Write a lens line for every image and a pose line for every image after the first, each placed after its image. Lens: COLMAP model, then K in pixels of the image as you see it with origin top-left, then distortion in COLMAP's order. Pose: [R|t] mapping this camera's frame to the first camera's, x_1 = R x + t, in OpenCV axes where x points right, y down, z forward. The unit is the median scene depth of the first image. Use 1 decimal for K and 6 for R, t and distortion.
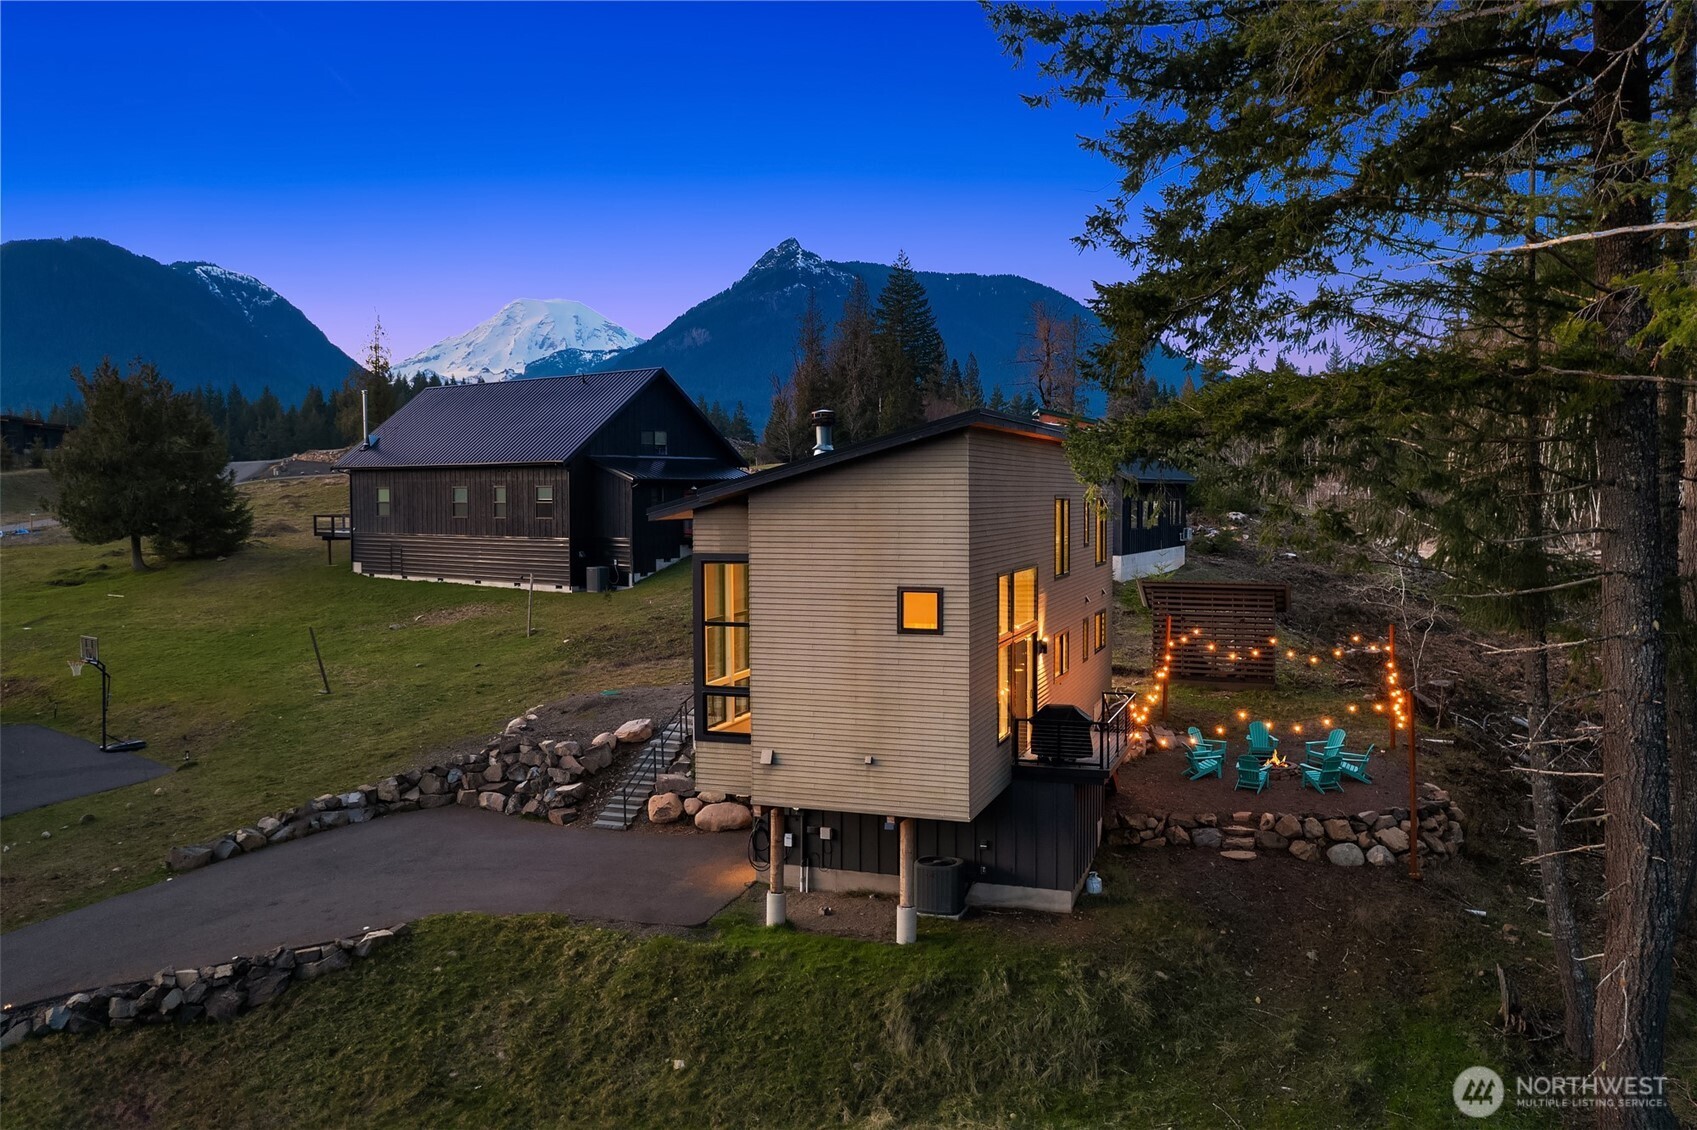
lens RADIAL K [[1354.4, 0, 844.2], [0, 1354.4, 575.1], [0, 0, 1]] dist [-0.009286, 0.001106]
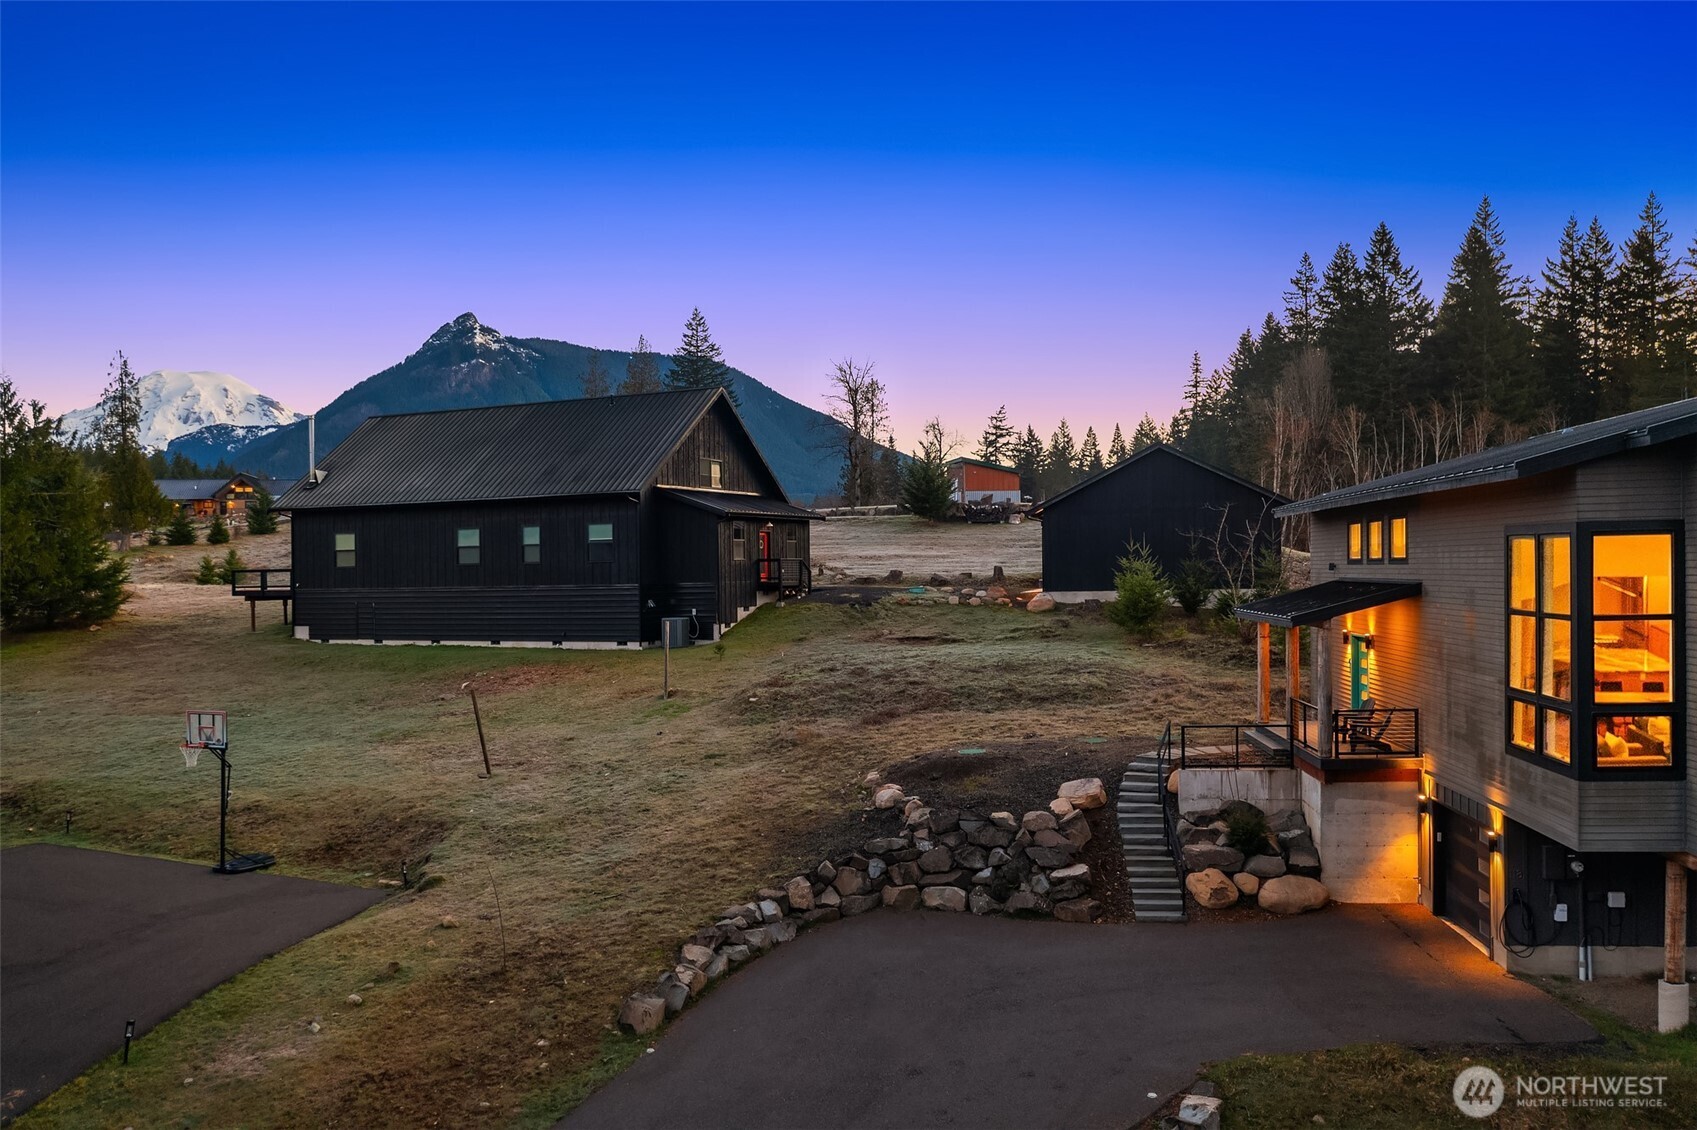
lens RADIAL K [[1354.4, 0, 844.2], [0, 1354.4, 575.1], [0, 0, 1]] dist [-0.009286, 0.001106]
pose [[0.970887, -0.017103, 0.238925, -0.275140], [0.031131, 0.997997, -0.055064, 0.016621], [-0.237505, 0.060899, 0.969476, 0.160056]]
